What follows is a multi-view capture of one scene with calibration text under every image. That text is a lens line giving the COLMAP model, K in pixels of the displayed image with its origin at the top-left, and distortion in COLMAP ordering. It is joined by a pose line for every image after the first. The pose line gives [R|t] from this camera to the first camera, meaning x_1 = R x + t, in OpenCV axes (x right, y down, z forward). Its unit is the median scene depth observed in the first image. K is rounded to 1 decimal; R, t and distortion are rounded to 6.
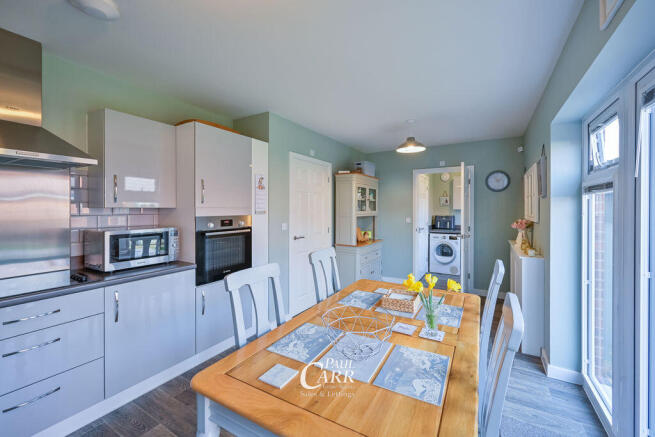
lens RADIAL K [[264.4, 0, 343.5], [0, 264.4, 208.1], [0, 0, 1]] dist [0.001142, 0.000865]
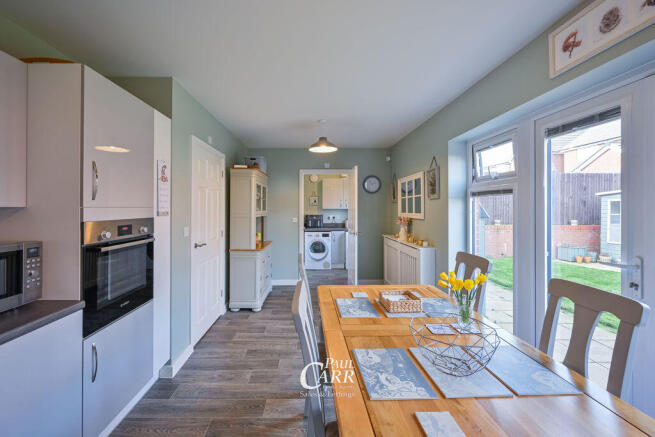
lens RADIAL K [[264.4, 0, 315.5], [0, 264.4, 205.4], [0, 0, 1]] dist [0.001142, 0.000865]
pose [[0.869992, 0.004408, 0.493046, -0.297246], [-0.000502, 0.999967, -0.008054, -0.000576], [-0.493065, 0.006759, 0.869966, 0.160760]]
